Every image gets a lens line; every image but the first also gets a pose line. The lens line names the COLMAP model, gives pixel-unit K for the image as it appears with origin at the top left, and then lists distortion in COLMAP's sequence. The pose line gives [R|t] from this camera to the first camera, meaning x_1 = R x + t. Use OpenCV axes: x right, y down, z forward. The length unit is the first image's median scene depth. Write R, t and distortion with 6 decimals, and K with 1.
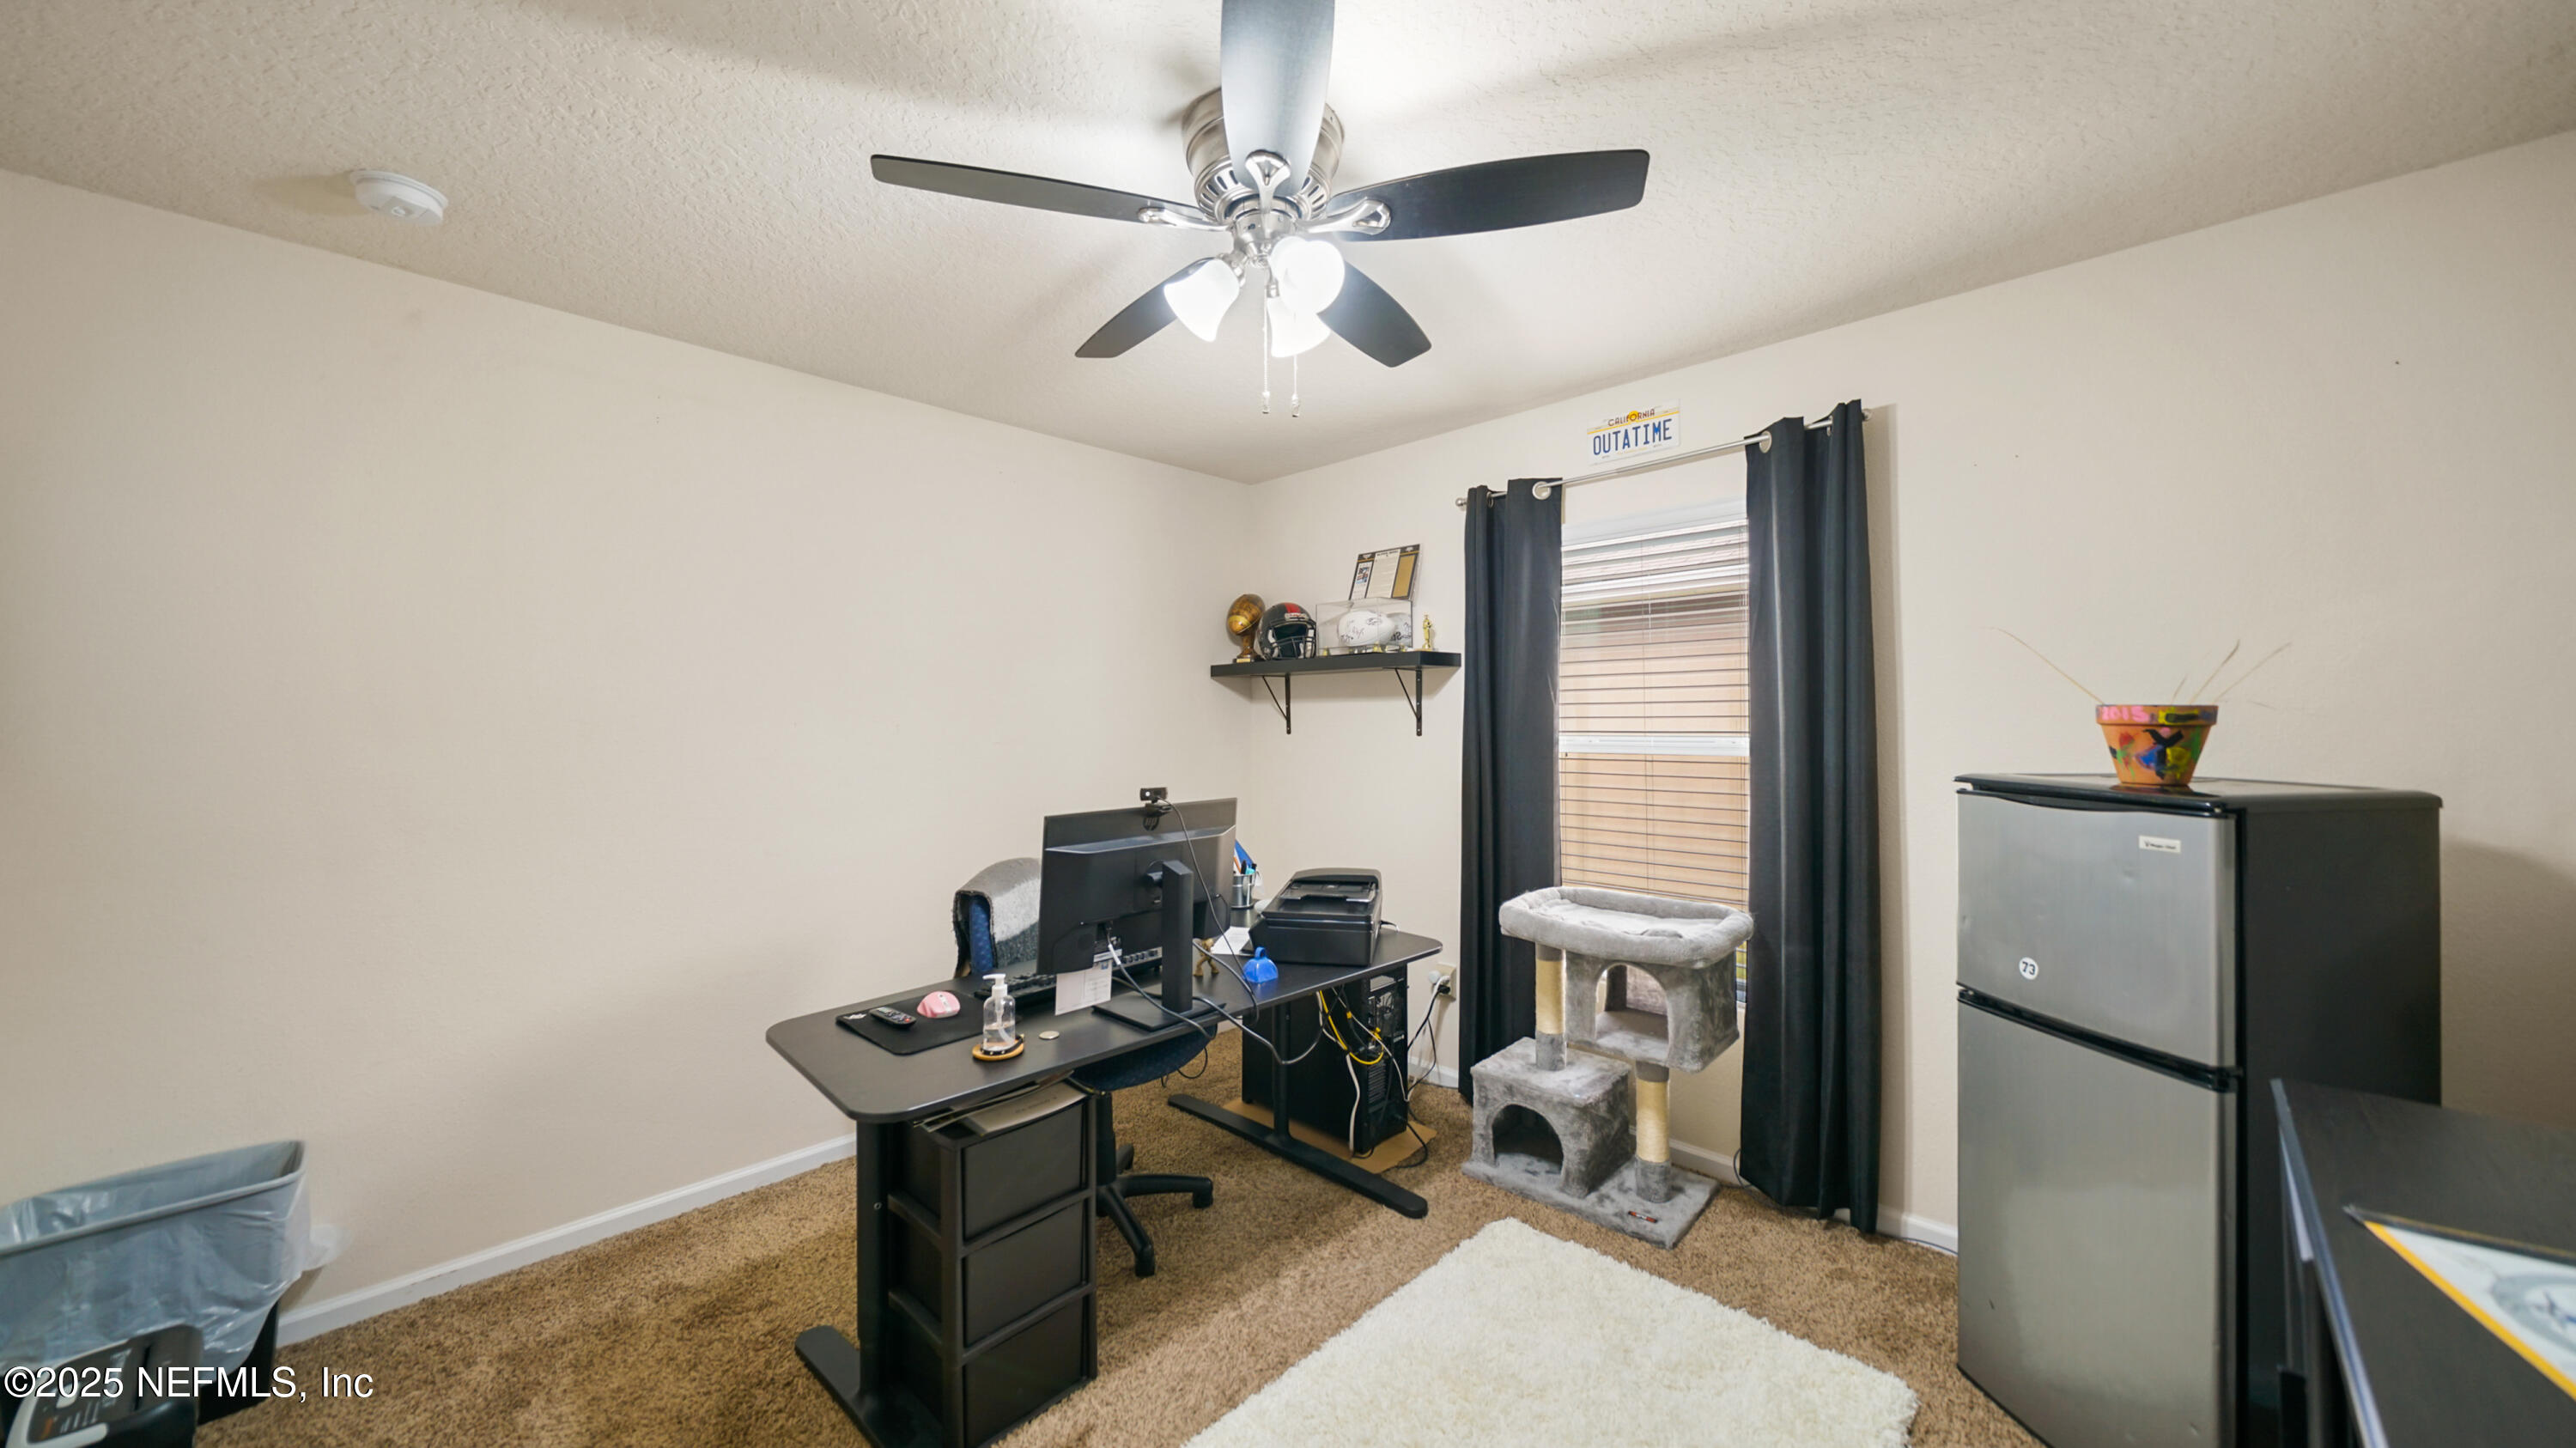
lens RADIAL K [[898.8, 0, 1287.2], [0, 898.8, 711.4], [0, 0, 1]] dist [0.000527, -0.001188]
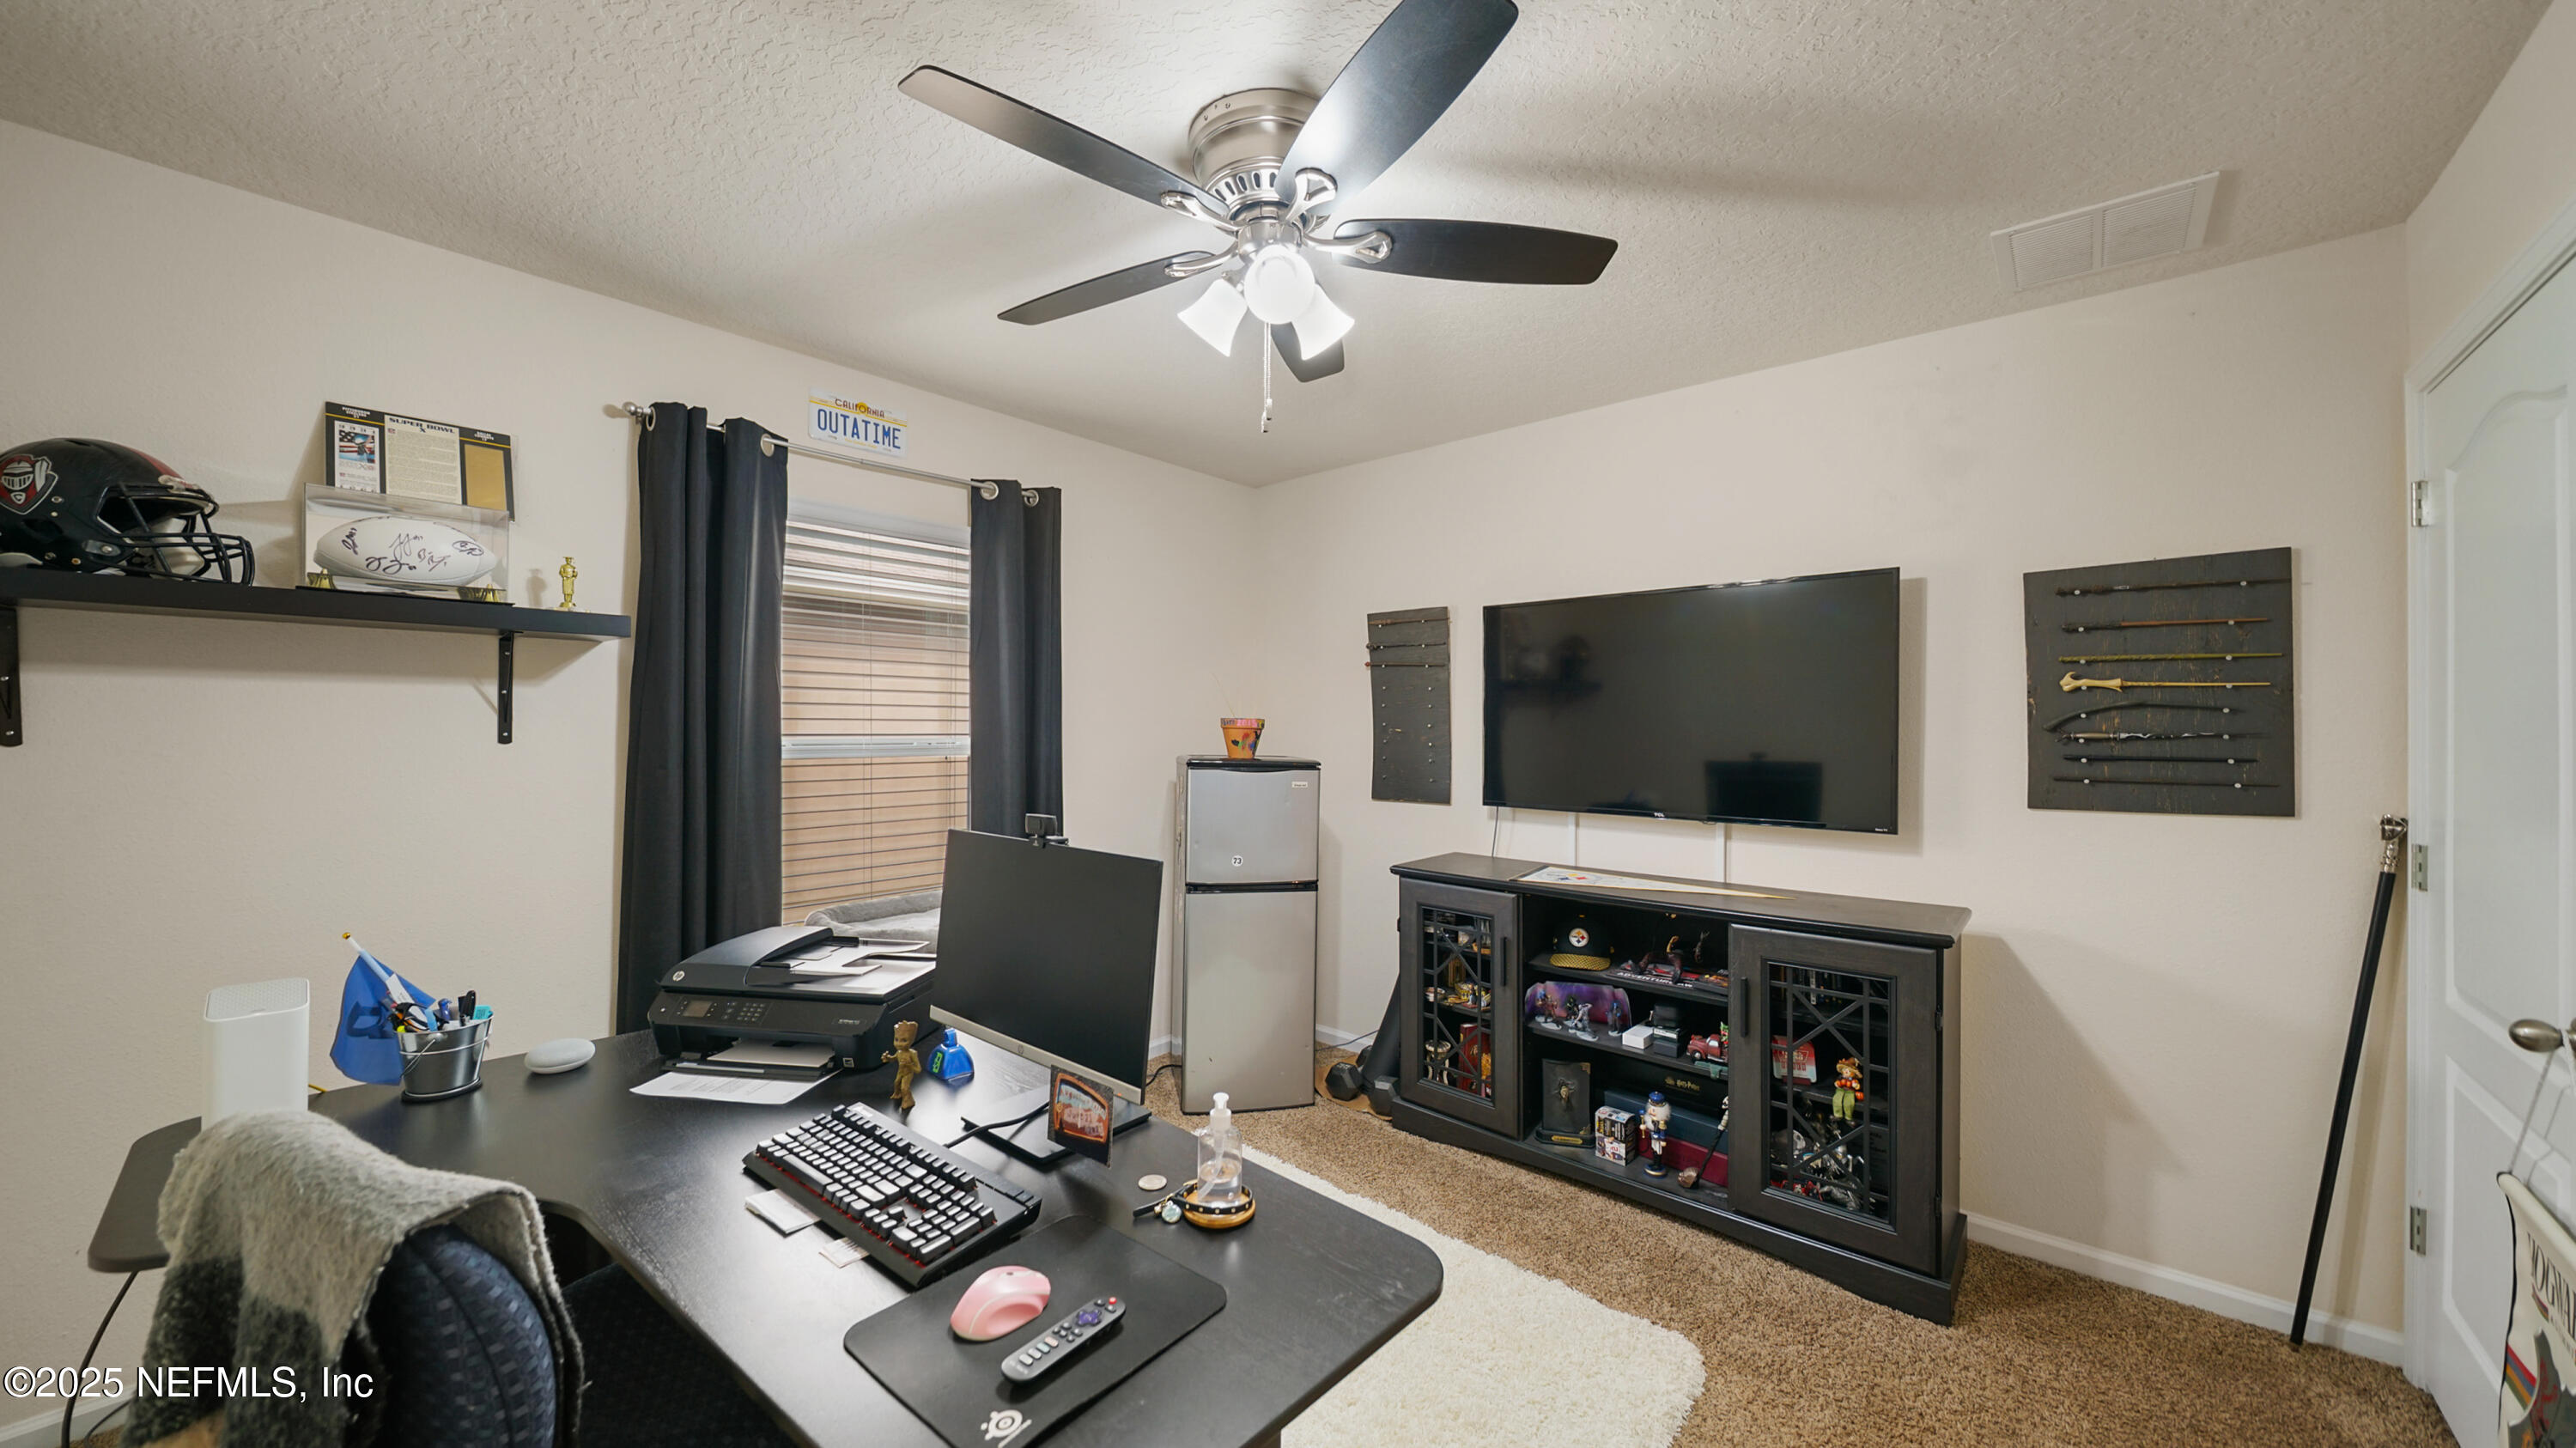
lens RADIAL K [[898.8, 0, 1282.0], [0, 898.8, 732.2], [0, 0, 1]] dist [0.000527, -0.001188]
pose [[-0.056341, -0.003712, 0.998405, -0.580695], [-0.017528, 0.999843, 0.002728, 0.009485], [-0.998258, -0.017346, -0.056397, 0.571118]]
